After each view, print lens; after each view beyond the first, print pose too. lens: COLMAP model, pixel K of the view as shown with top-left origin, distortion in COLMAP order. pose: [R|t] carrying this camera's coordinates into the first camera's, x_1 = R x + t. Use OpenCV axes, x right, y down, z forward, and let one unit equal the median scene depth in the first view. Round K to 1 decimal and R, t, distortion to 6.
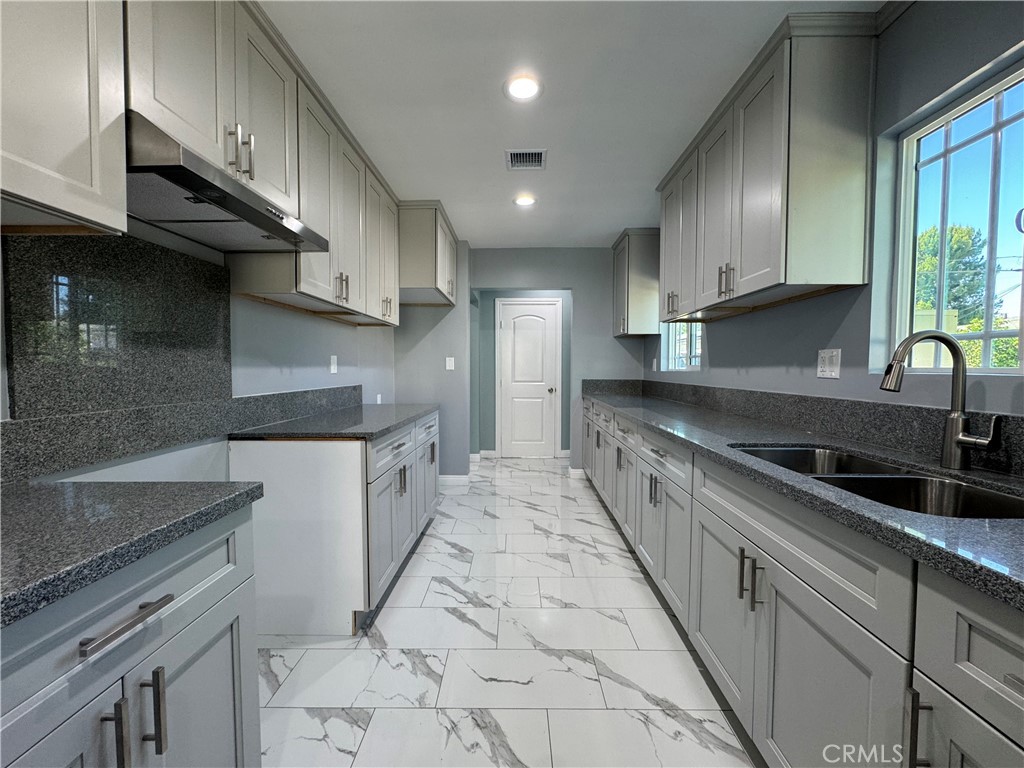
lens RADIAL K [[409.9, 0, 511.6], [0, 409.9, 384.5], [0, 0, 1]] dist [-0.002956, 0.000203]
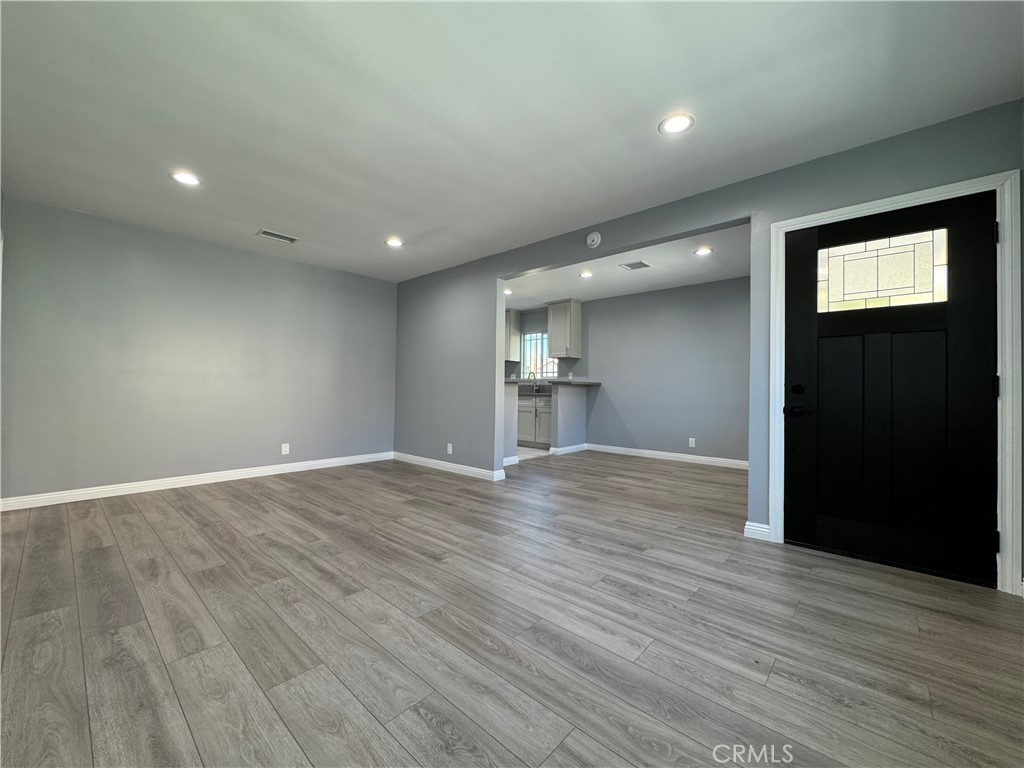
lens RADIAL K [[409.9, 0, 511.6], [0, 409.9, 384.5], [0, 0, 1]] dist [-0.002956, 0.000203]
pose [[0.653161, 0.015659, 0.757058, -2.662220], [0.018840, 0.999141, -0.036921, 0.195302], [-0.756985, 0.038378, 0.652304, -1.940731]]
